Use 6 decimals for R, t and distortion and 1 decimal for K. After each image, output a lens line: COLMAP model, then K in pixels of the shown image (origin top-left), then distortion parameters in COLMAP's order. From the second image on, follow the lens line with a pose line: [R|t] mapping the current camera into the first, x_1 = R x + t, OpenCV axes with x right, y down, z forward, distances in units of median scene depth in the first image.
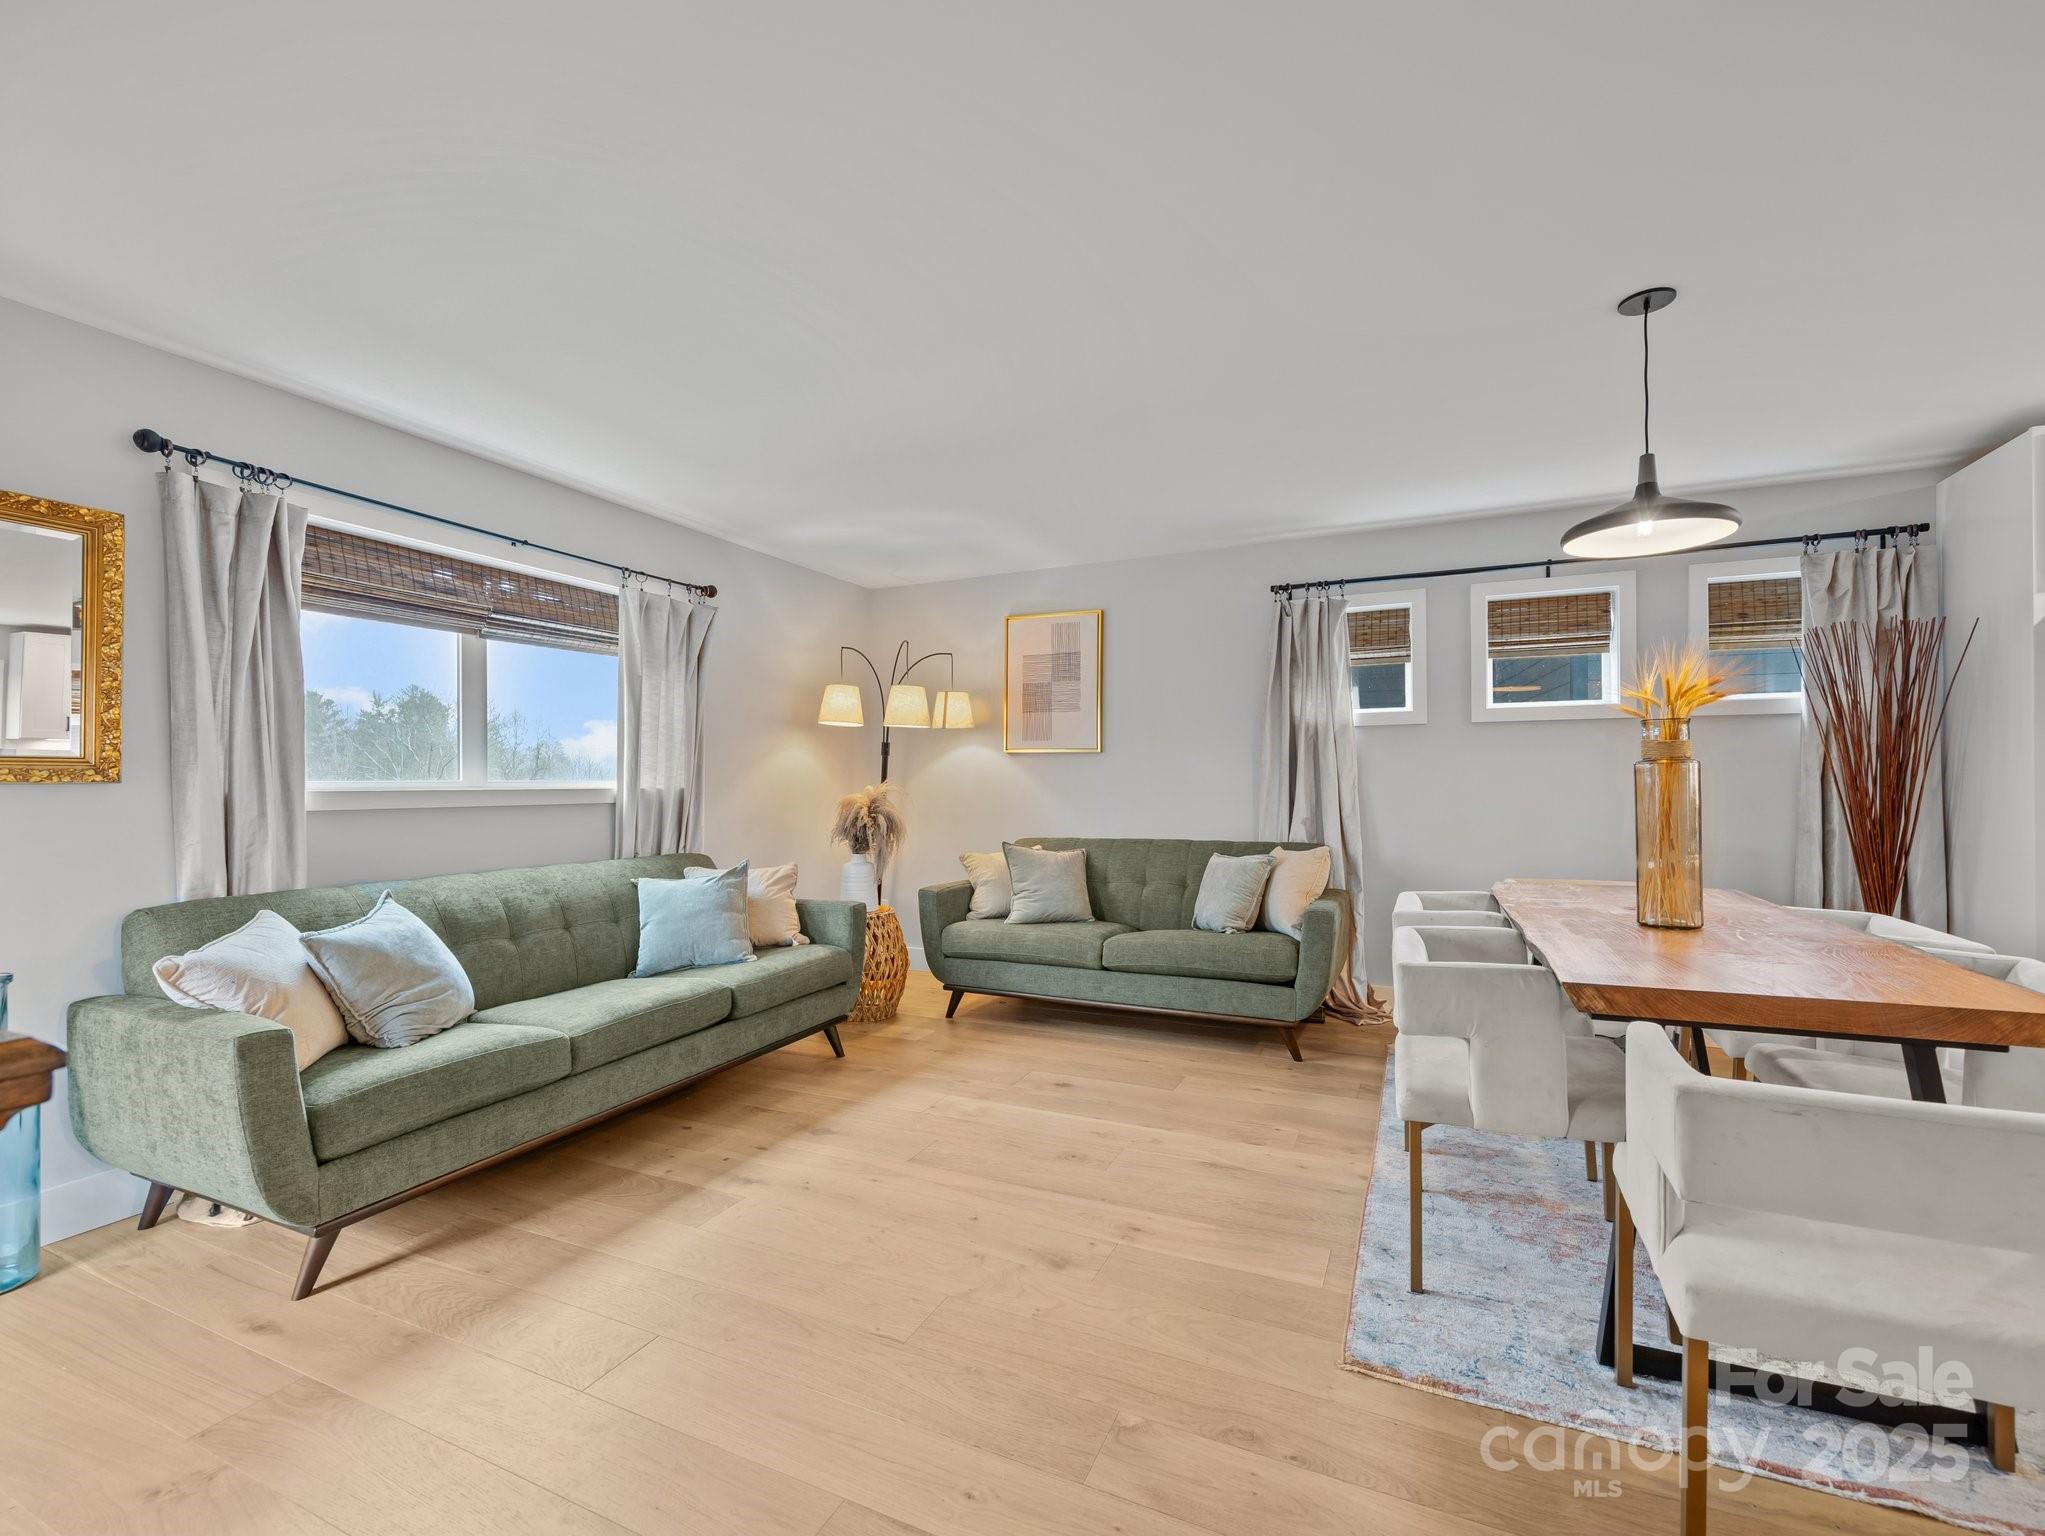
lens RADIAL K [[890.5, 0, 1024.1], [0, 890.5, 772.5], [0, 0, 1]] dist [0.000831, -0.000021]
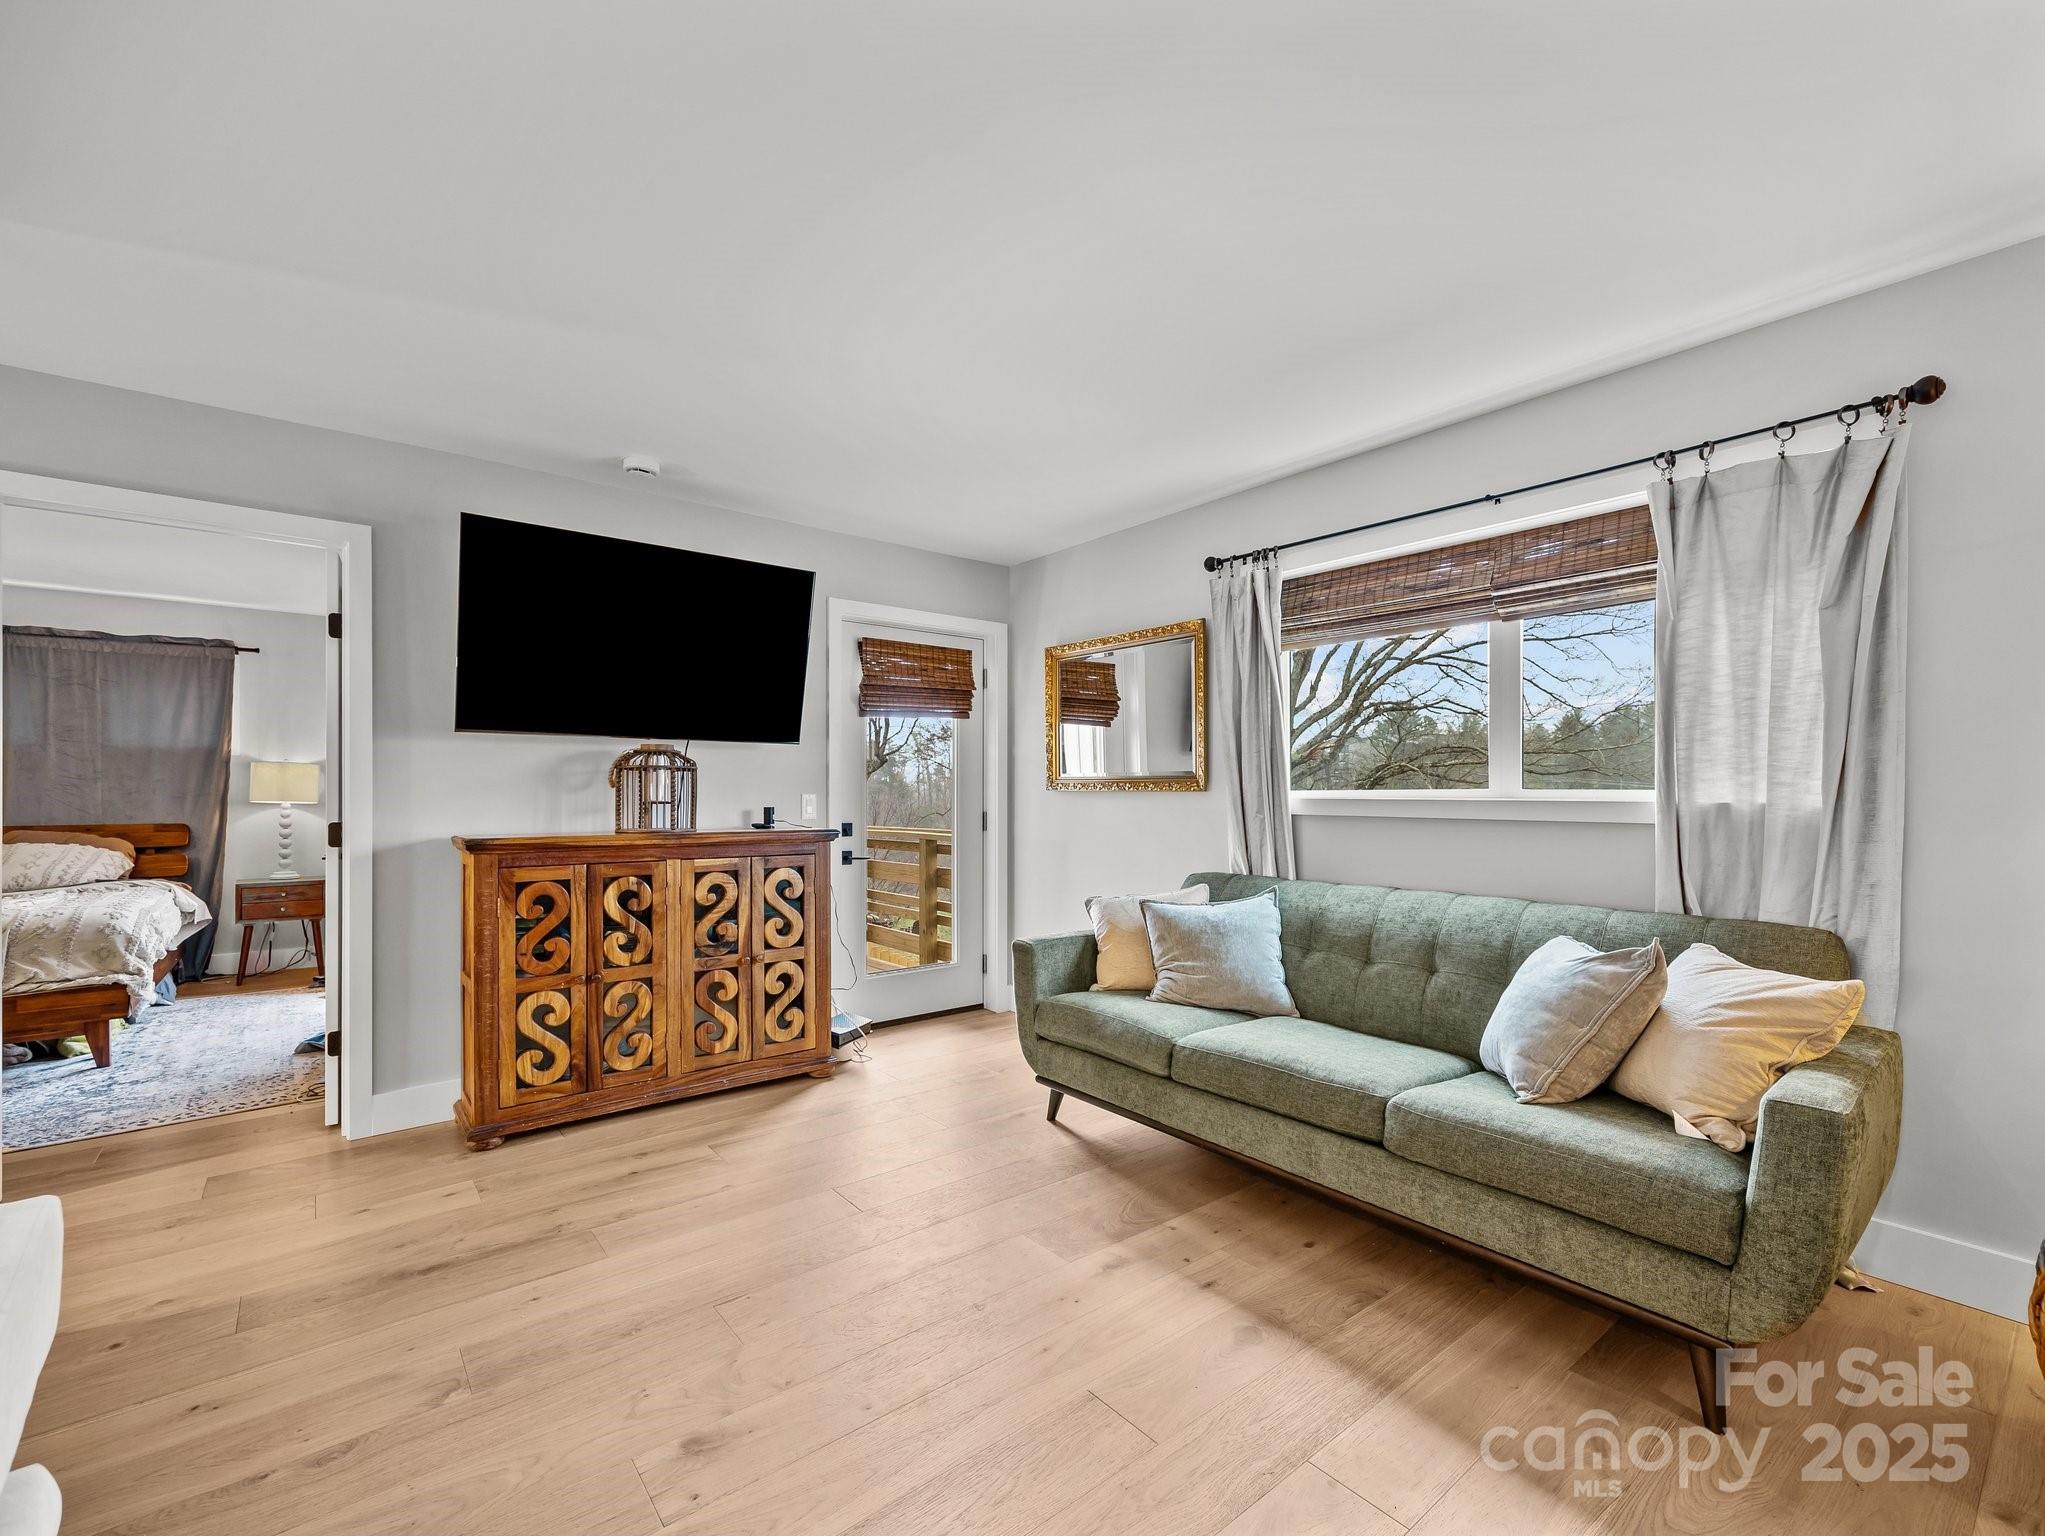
lens RADIAL K [[873.6, 0, 1017.7], [0, 873.6, 797.1], [0, 0, 1]] dist [-0.008859, -0.000332]
pose [[-0.438629, 0.011457, -0.898595, 0.399457], [0.012518, 0.999900, 0.006638, 0.005916], [0.898581, -0.008337, -0.438728, 1.103541]]
